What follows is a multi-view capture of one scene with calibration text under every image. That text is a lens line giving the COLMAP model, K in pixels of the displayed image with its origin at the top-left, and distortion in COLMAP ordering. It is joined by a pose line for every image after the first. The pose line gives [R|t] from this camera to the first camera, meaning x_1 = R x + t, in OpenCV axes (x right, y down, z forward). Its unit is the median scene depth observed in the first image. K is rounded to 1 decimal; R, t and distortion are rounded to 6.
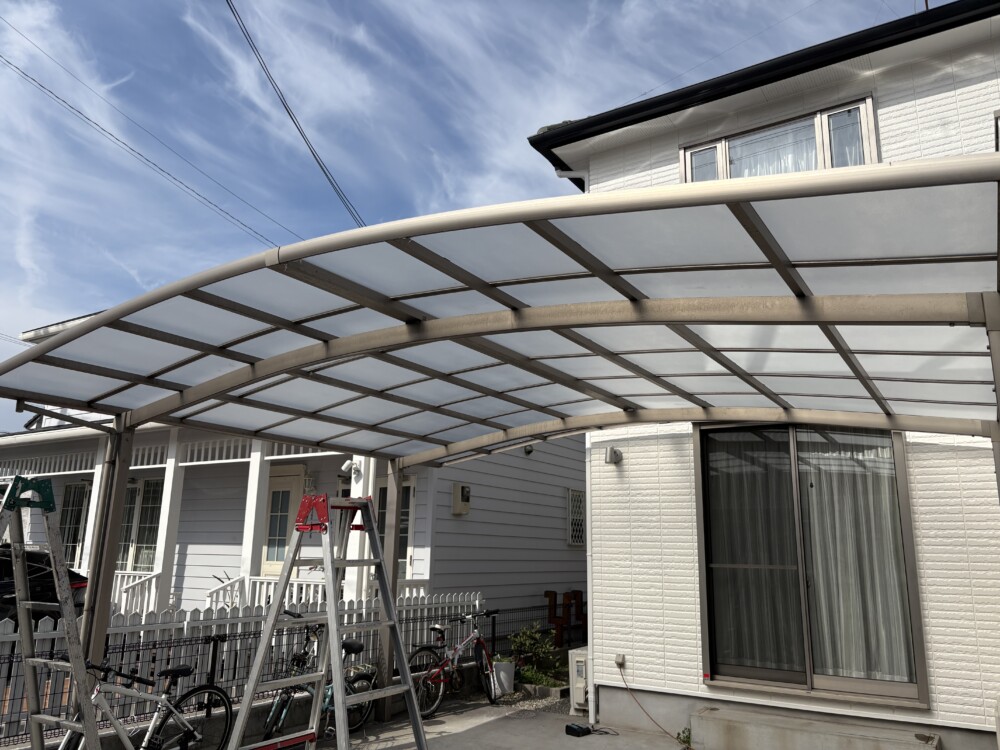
lens RADIAL K [[756.4, 0, 504.3], [0, 756.4, 369.2], [0, 0, 1]] dist [-0.003578, -0.006860]
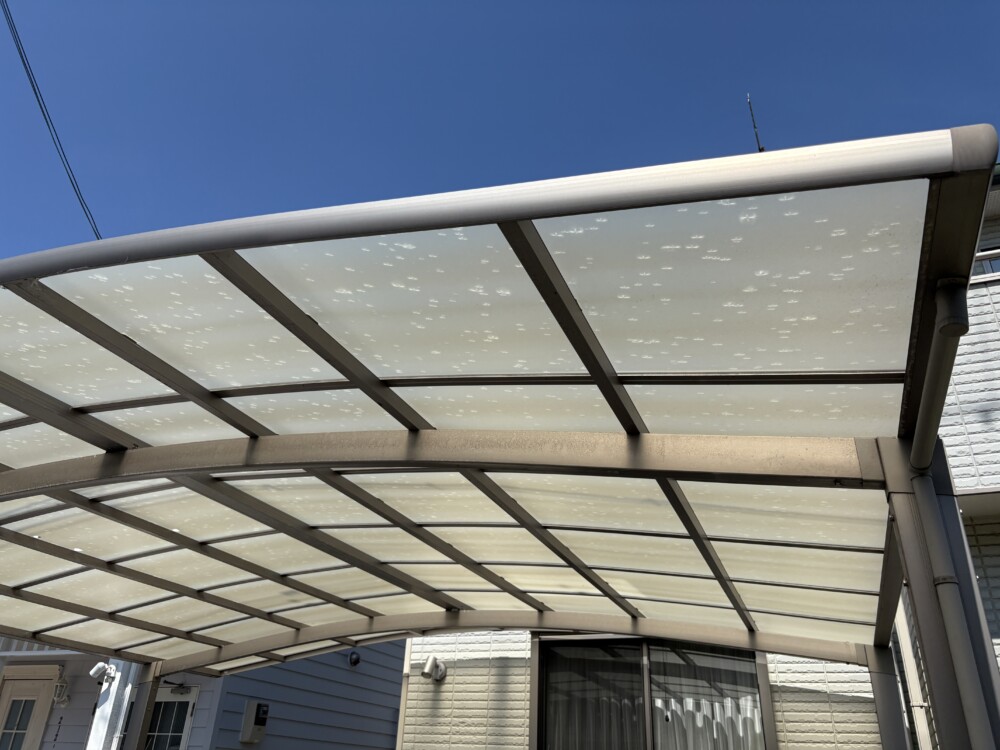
lens RADIAL K [[758.9, 0, 524.8], [0, 758.9, 376.9], [0, 0, 1]] dist [0.042434, -0.050538]
pose [[0.979533, 0.110626, 0.168159, 0.089612], [-0.064738, 0.964186, -0.257205, 0.021351], [-0.190590, 0.241055, 0.951613, 0.177692]]
